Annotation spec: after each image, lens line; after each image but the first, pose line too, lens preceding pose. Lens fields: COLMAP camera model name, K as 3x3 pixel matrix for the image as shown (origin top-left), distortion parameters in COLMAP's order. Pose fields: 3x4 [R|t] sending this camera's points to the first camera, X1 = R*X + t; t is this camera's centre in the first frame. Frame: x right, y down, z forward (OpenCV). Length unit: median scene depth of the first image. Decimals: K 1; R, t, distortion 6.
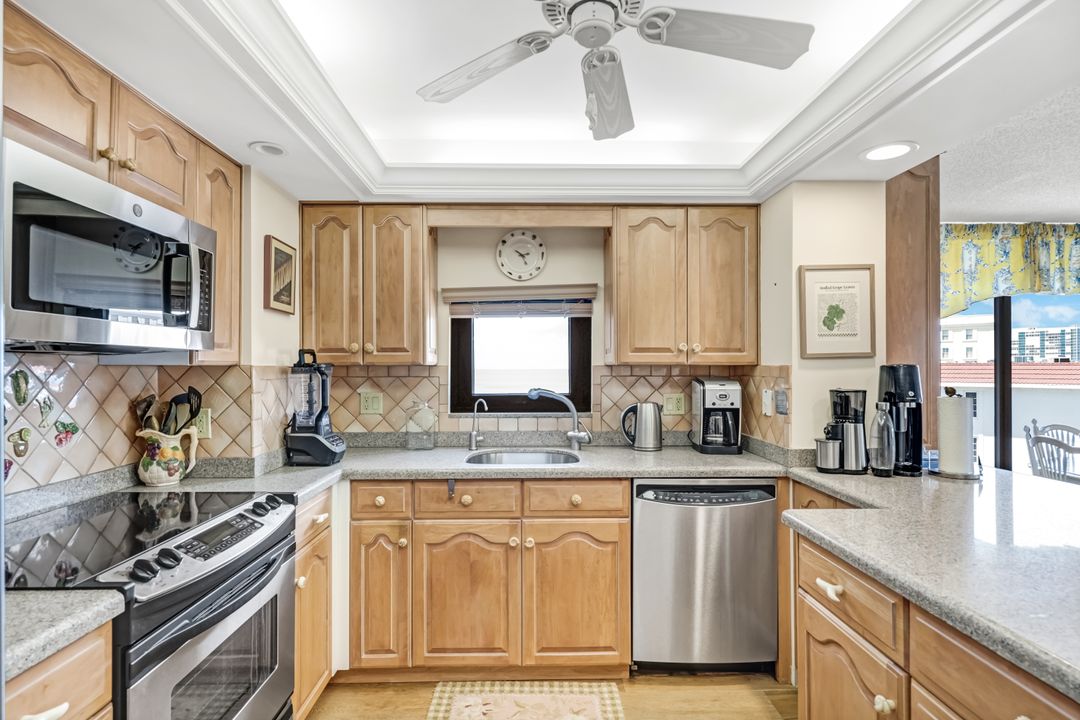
lens RADIAL K [[547.3, 0, 540.0], [0, 547.3, 360.0], [0, 0, 1]] dist [0.000703, 0.000348]
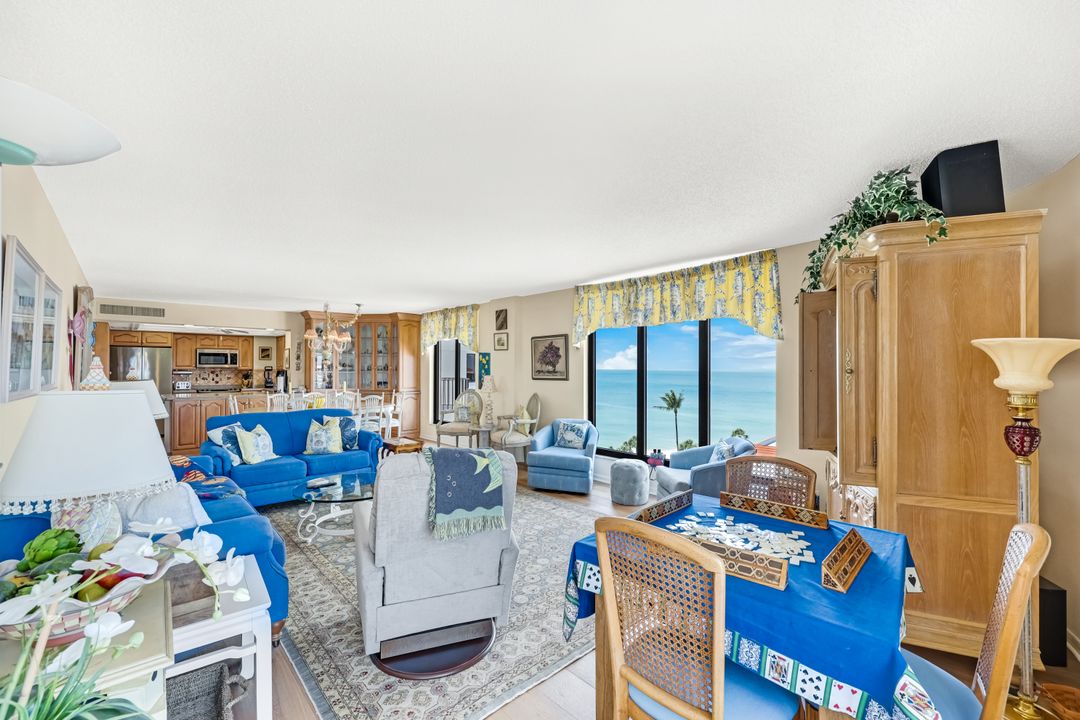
lens RADIAL K [[451.1, 0, 537.0], [0, 451.1, 365.7], [0, 0, 1]] dist [0.002130, 0.000500]
pose [[0.669248, -0.001838, -0.743037, 4.926959], [0.007933, 0.999958, 0.004672, -0.028139], [0.742997, -0.009021, 0.669234, 0.002016]]
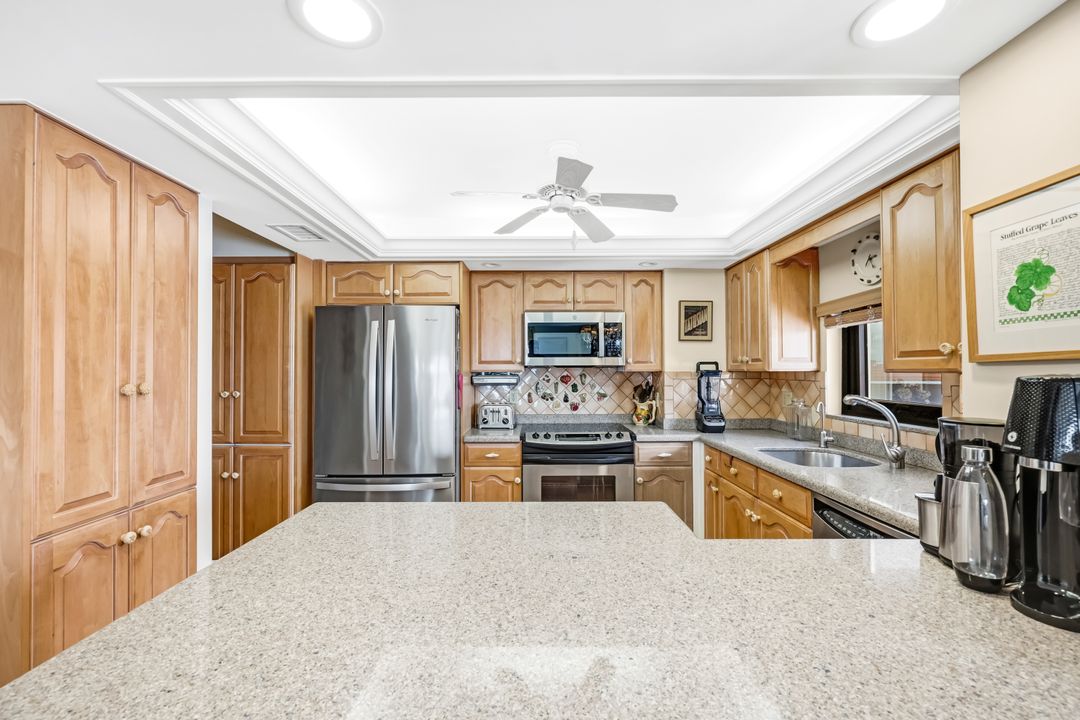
lens RADIAL K [[430.5, 0, 530.8], [0, 430.5, 361.6], [0, 0, 1]] dist [-0.000289, 0.000002]
pose [[-0.017485, -0.019298, -0.999661, 0.960505], [0.015697, 0.999685, -0.019574, -0.003252], [0.999724, -0.016034, -0.017176, 0.521710]]
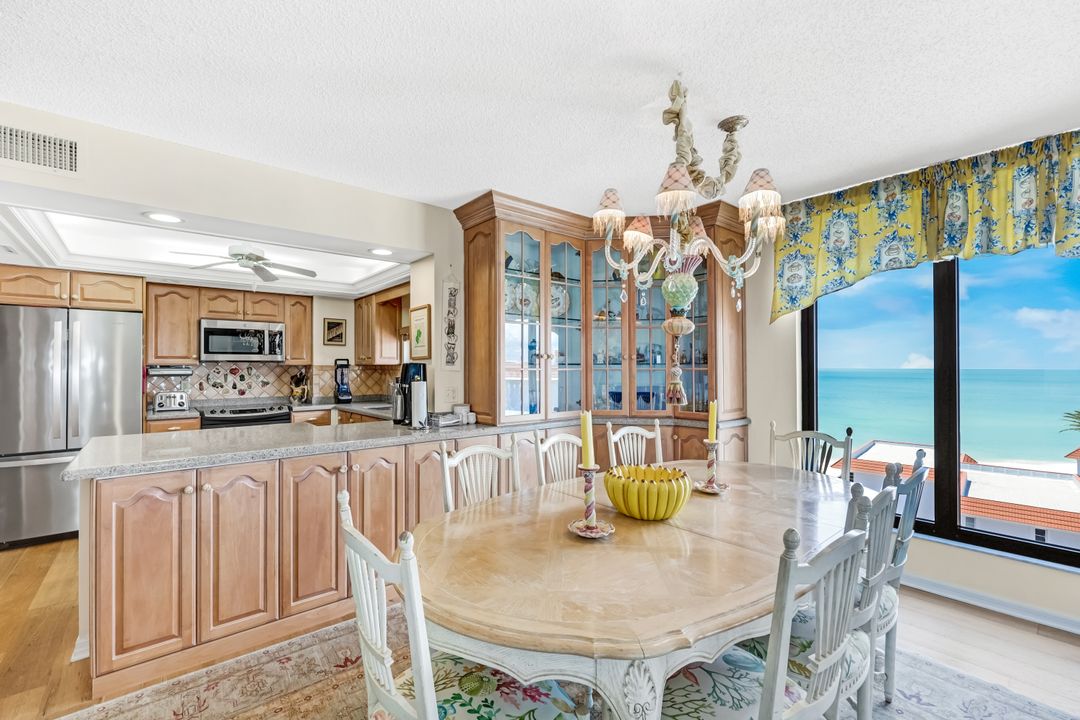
lens RADIAL K [[447.5, 0, 502.4], [0, 447.5, 362.6], [0, 0, 1]] dist [-0.001832, -0.000013]
pose [[0.614144, -0.009879, -0.789132, 1.846756], [0.013973, 0.999901, -0.001643, 0.012729], [0.789070, -0.010018, 0.614221, 0.319568]]
